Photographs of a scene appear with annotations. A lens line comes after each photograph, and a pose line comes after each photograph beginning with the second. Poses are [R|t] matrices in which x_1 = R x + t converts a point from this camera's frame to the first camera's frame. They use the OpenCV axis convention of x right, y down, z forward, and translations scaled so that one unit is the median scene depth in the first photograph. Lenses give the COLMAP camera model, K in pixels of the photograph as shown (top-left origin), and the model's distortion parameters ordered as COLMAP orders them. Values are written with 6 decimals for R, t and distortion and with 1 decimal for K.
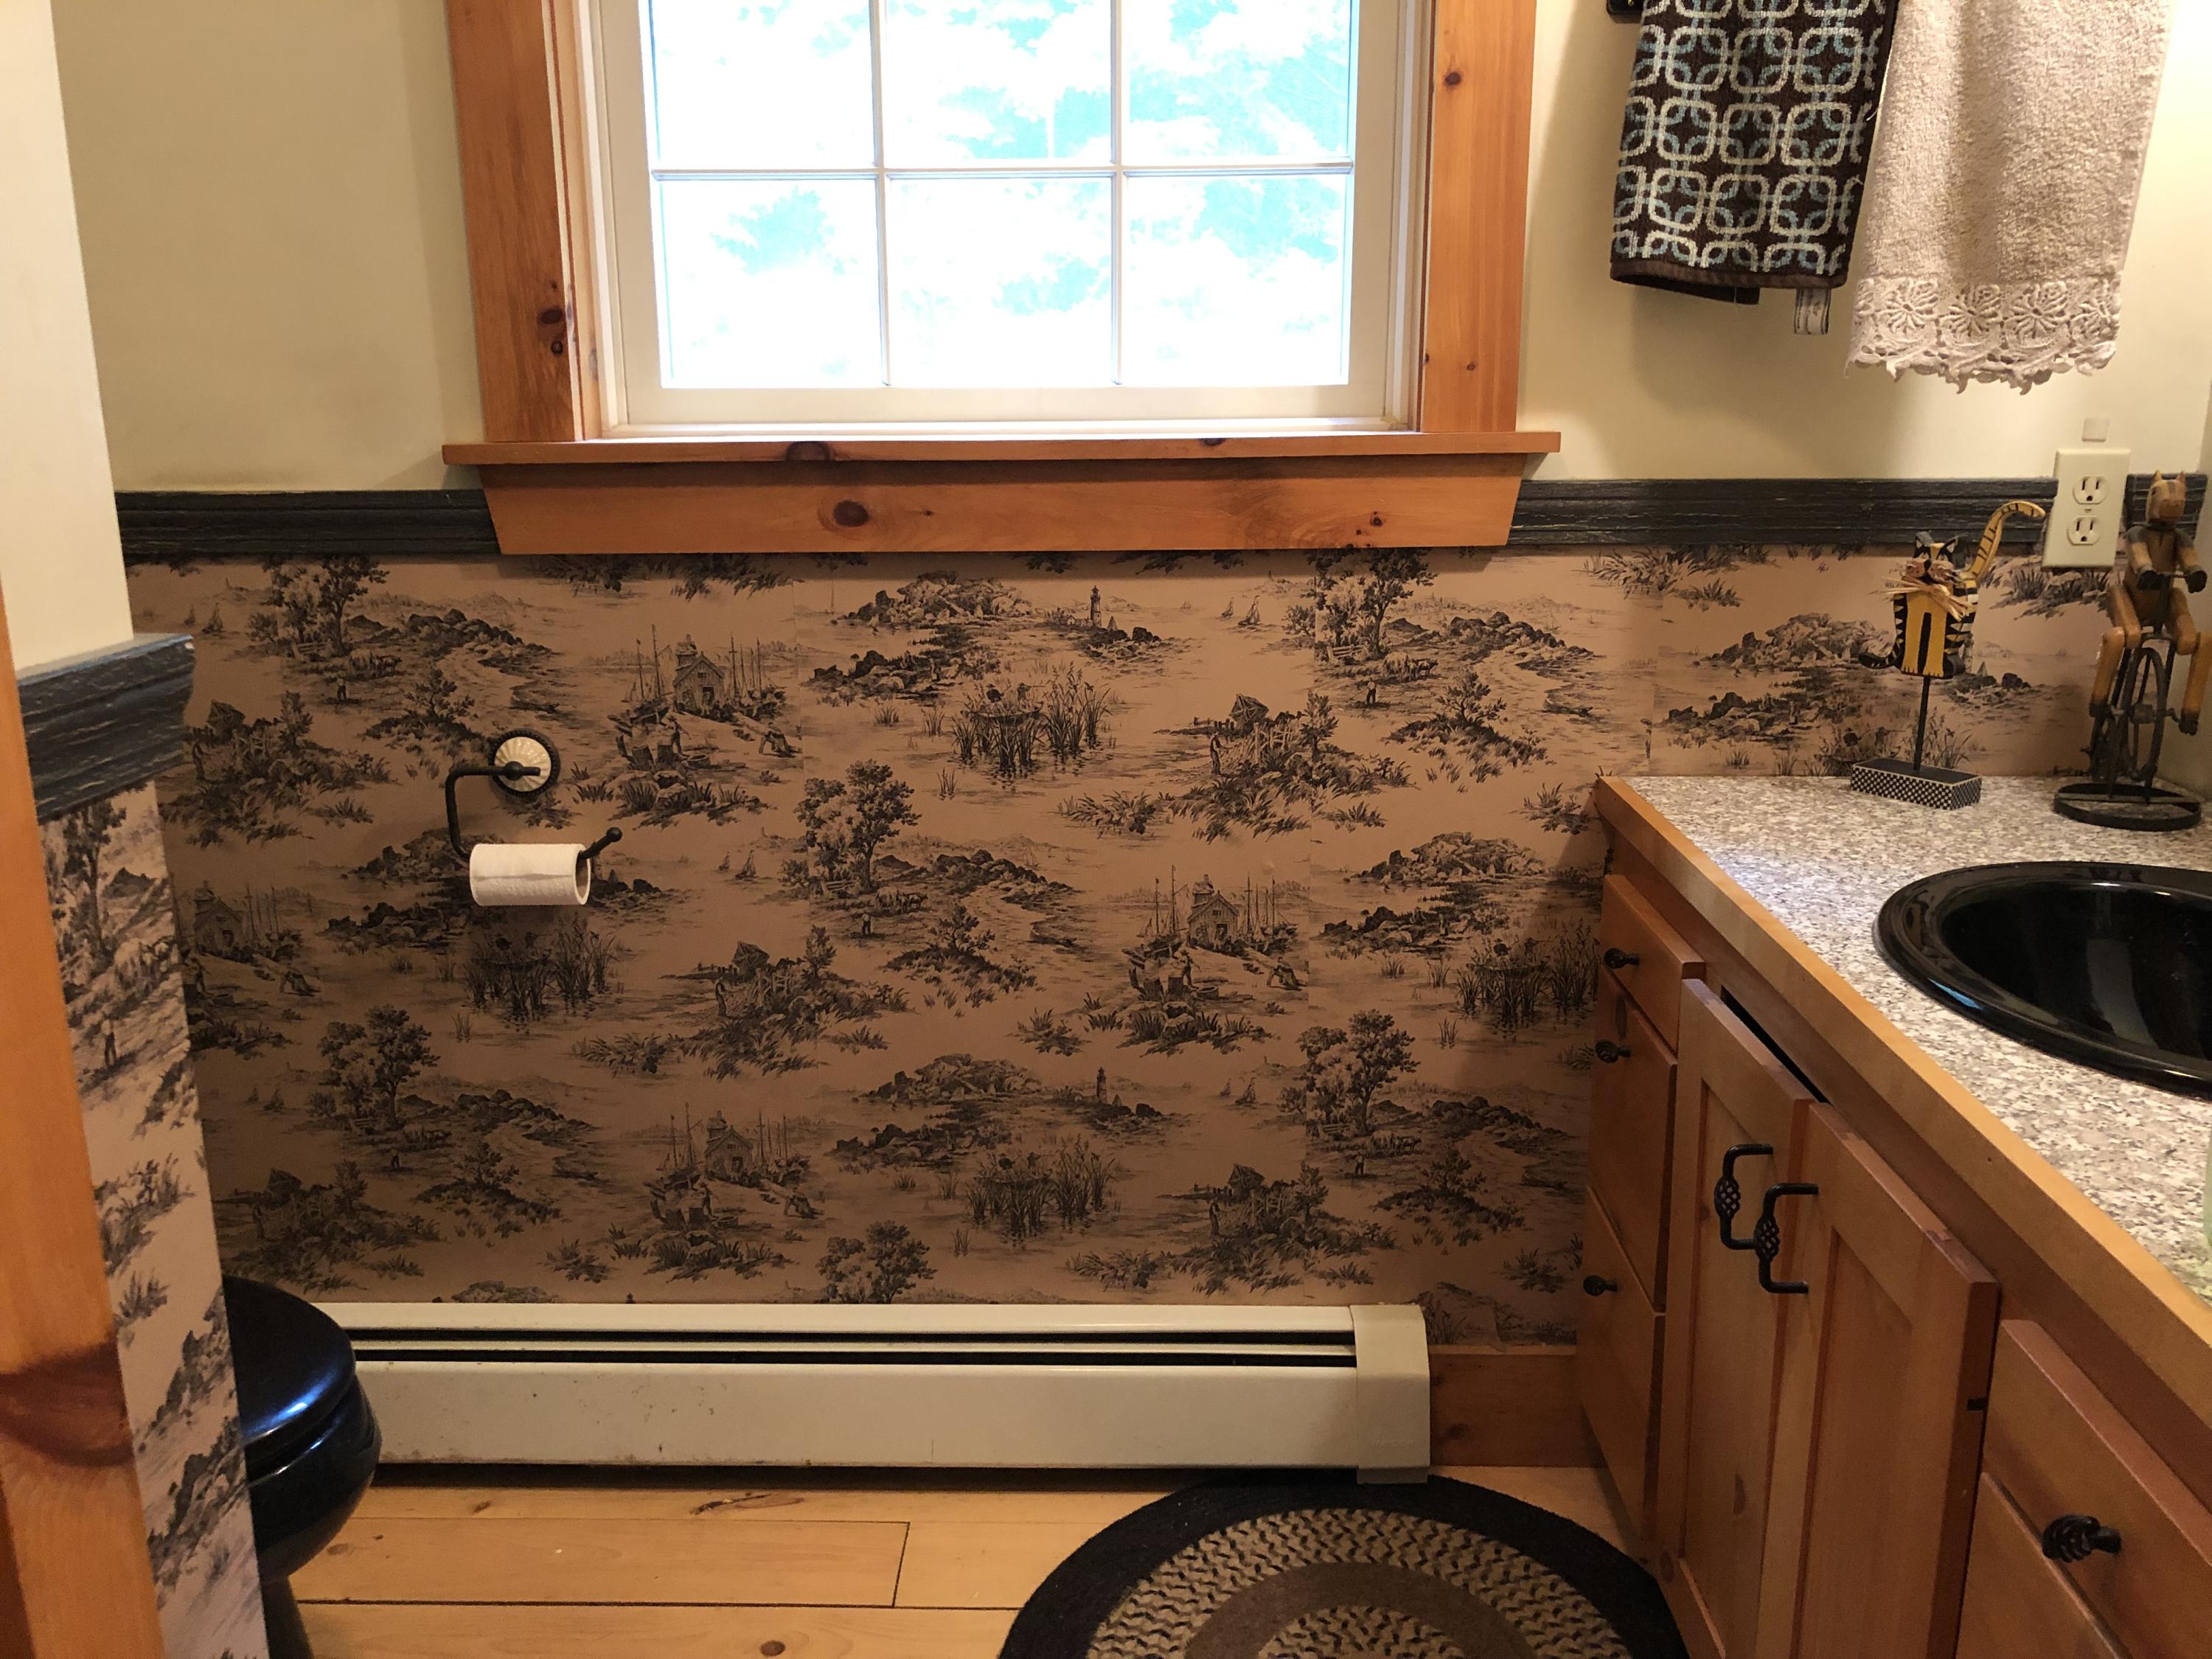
lens RADIAL K [[1810.7, 0, 1065.4], [0, 1810.7, 818.4], [0, 0, 1]] dist [0.026557, -0.027305]
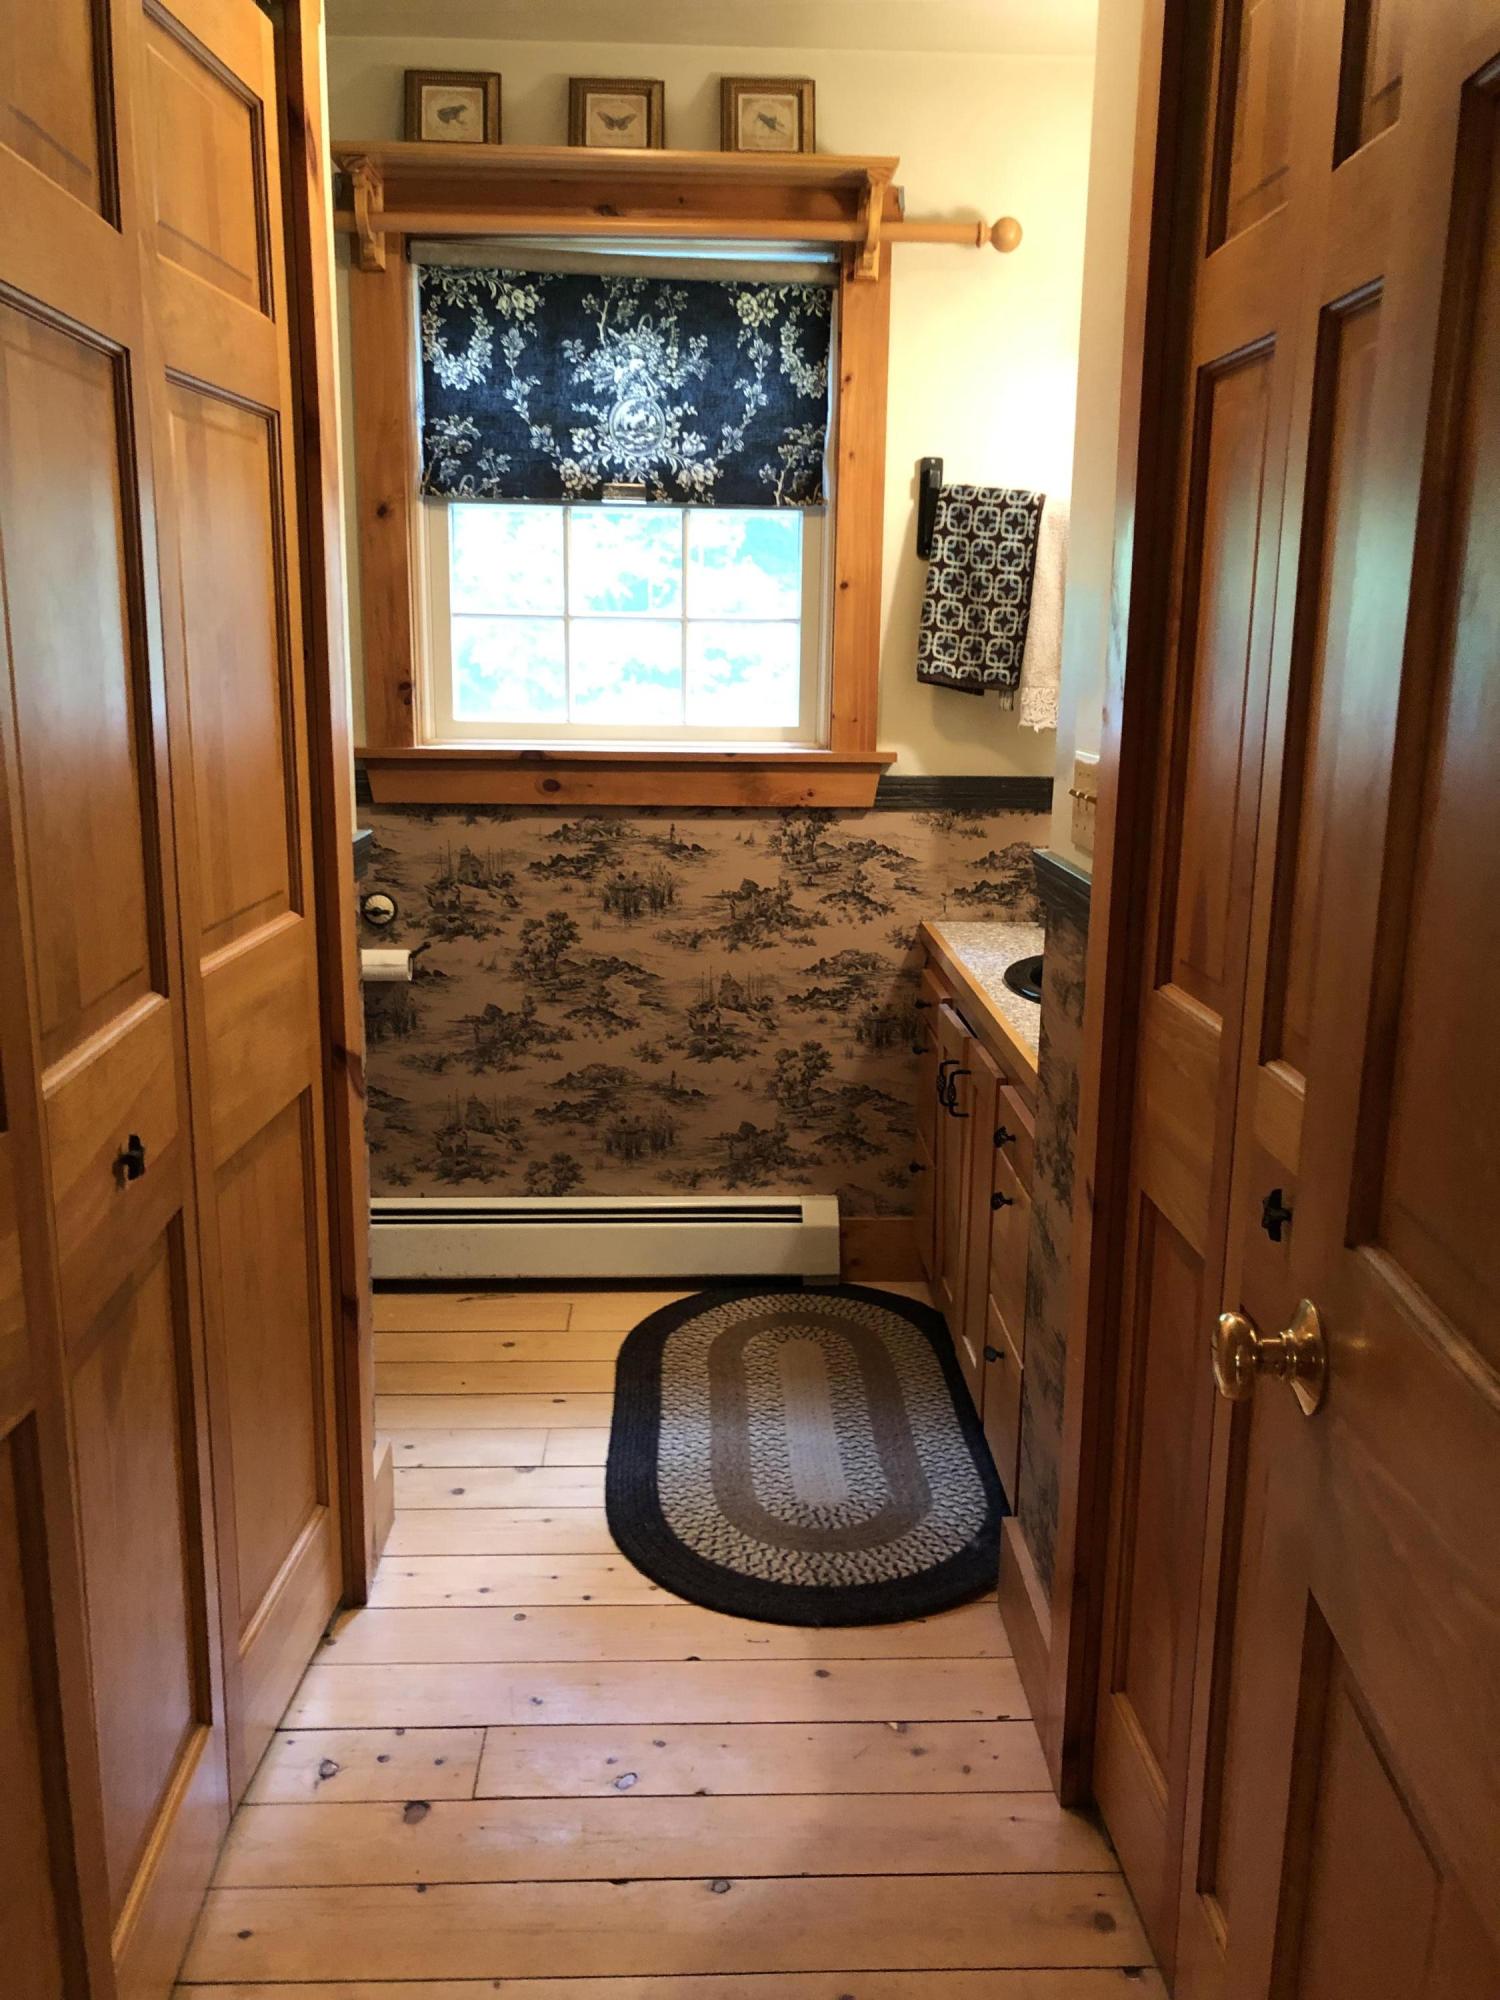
lens RADIAL K [[1637.1, 0, 754.1], [0, 1637.1, 995.6], [0, 0, 1]] dist [0.026557, -0.027305]
pose [[0.997376, 0.008423, 0.071899, -0.021848], [-0.005785, 0.999305, -0.036817, 0.127680], [-0.072159, 0.036305, 0.996732, -0.800150]]
